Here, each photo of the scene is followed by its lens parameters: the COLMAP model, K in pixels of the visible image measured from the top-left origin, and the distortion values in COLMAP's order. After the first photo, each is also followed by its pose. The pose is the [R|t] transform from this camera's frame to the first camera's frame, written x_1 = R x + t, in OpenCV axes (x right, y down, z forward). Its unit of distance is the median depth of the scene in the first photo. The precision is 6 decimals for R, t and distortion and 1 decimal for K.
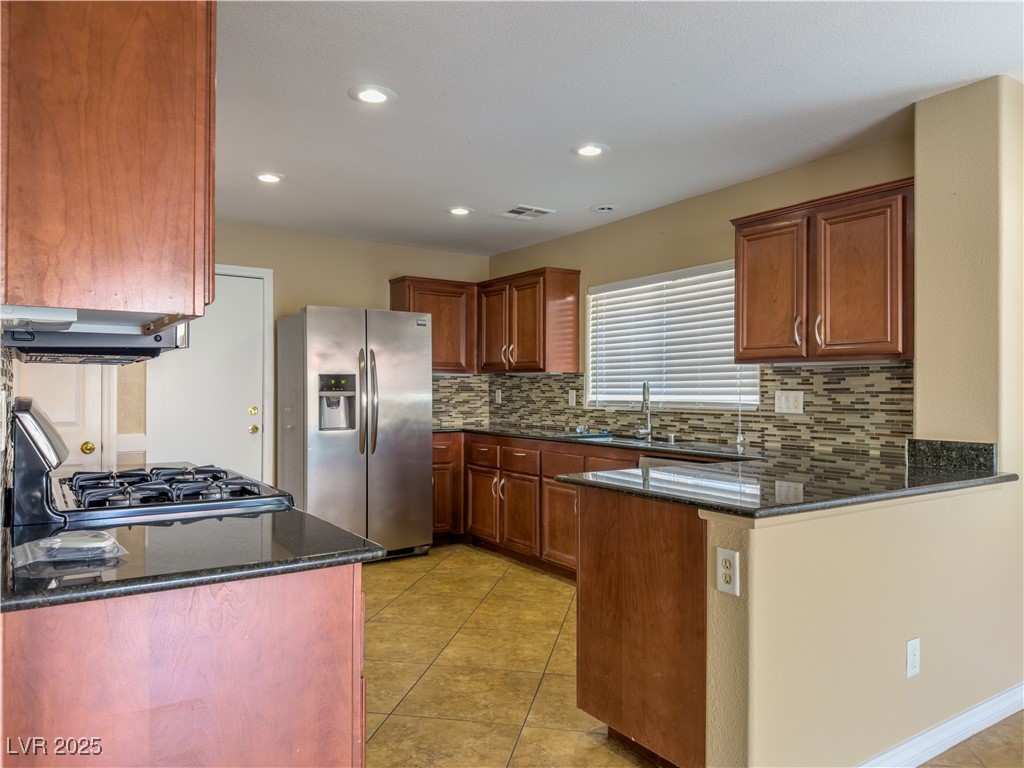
lens RADIAL K [[733.9, 0, 512.0], [0, 733.9, 384.0], [0, 0, 1]] dist [0.005548, -0.001065]
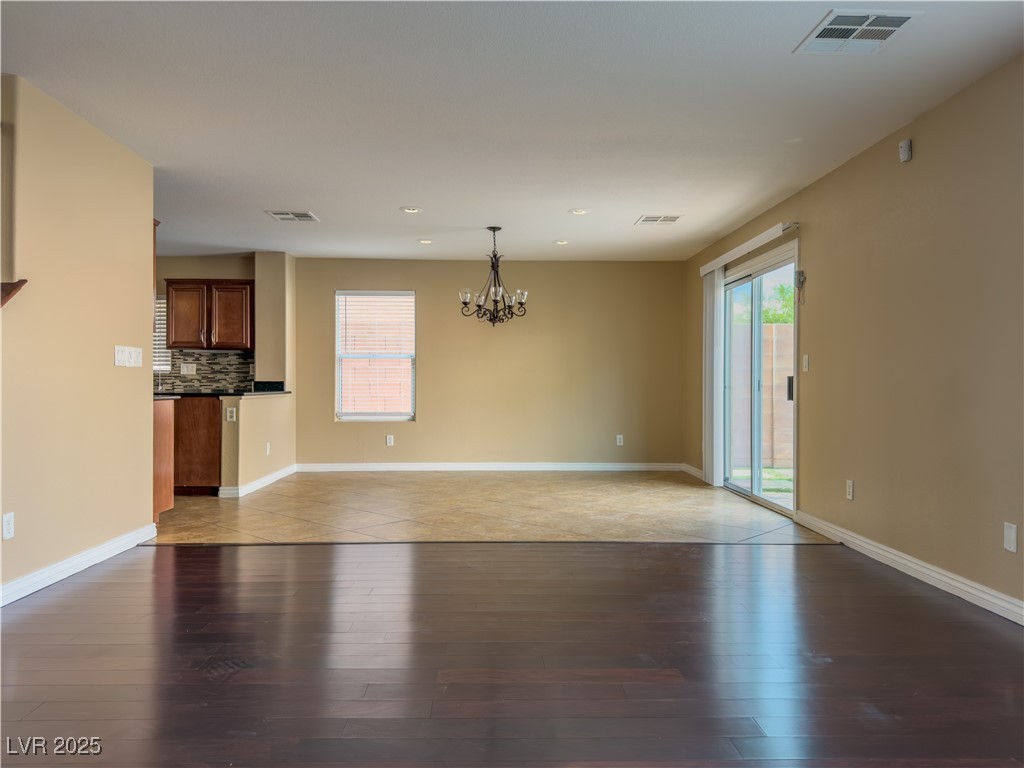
lens RADIAL K [[733.9, 0, 512.0], [0, 733.9, 384.0], [0, 0, 1]] dist [0.005548, -0.001065]
pose [[0.529973, -0.000045, 0.848015, -1.000909], [-0.008070, 0.999954, 0.005096, 0.054561], [-0.847976, -0.009545, 0.529948, -0.978660]]
